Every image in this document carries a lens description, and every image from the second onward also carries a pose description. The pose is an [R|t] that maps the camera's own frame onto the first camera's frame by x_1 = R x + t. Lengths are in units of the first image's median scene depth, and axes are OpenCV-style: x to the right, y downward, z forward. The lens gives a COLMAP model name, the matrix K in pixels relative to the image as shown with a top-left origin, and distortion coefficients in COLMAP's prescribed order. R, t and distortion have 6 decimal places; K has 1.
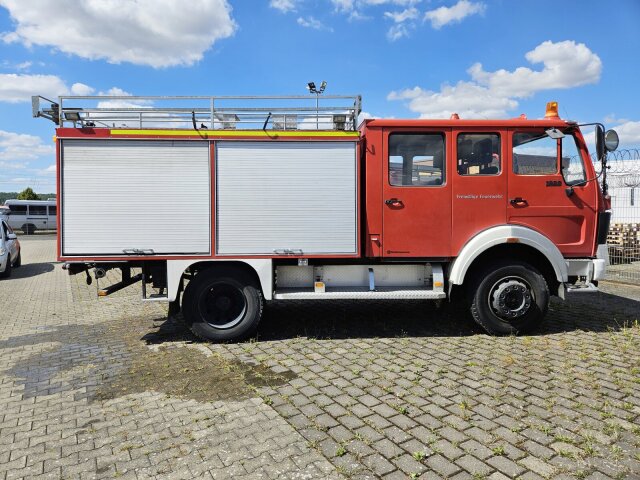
lens RADIAL K [[437.1, 0, 337.9], [0, 437.1, 239.3], [0, 0, 1]] dist [0.027826, -0.002152]
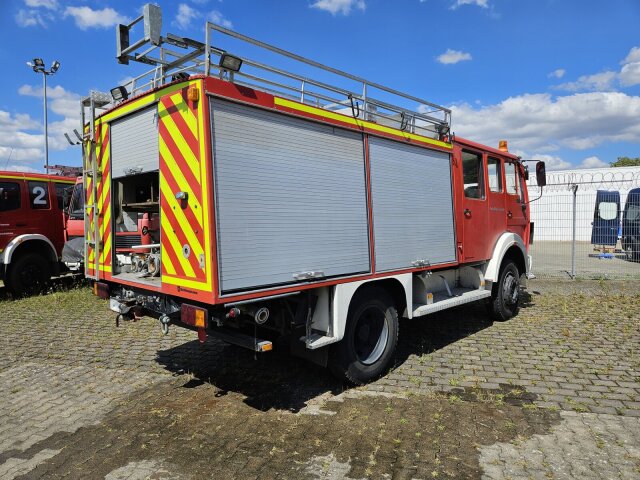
lens RADIAL K [[429.4, 0, 319.6], [0, 429.4, 233.5], [0, 0, 1]] dist [0.070014, -0.064676]
pose [[0.723809, -0.018231, 0.689760, -0.891275], [0.052611, 0.998199, -0.028825, -0.019438], [-0.687992, 0.057153, 0.723464, 0.476878]]
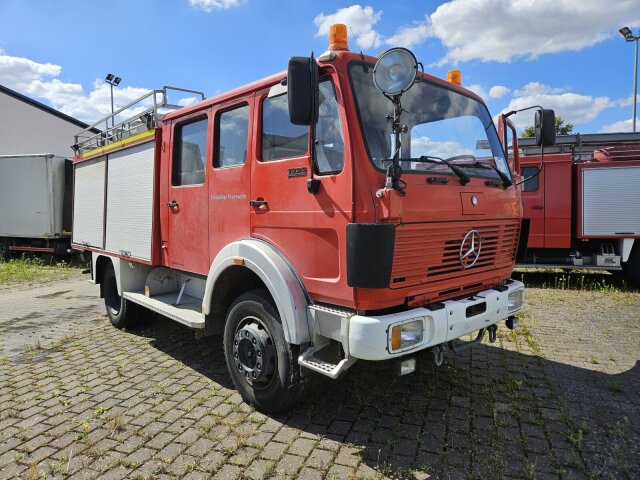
lens RADIAL K [[430.7, 0, 323.2], [0, 430.7, 243.7], [0, 0, 1]] dist [0.073144, -0.061570]
pose [[0.622543, 0.063890, -0.779973, 1.000160], [-0.045845, 0.997928, 0.045152, -0.062116], [0.781241, 0.007648, 0.624182, 0.708697]]
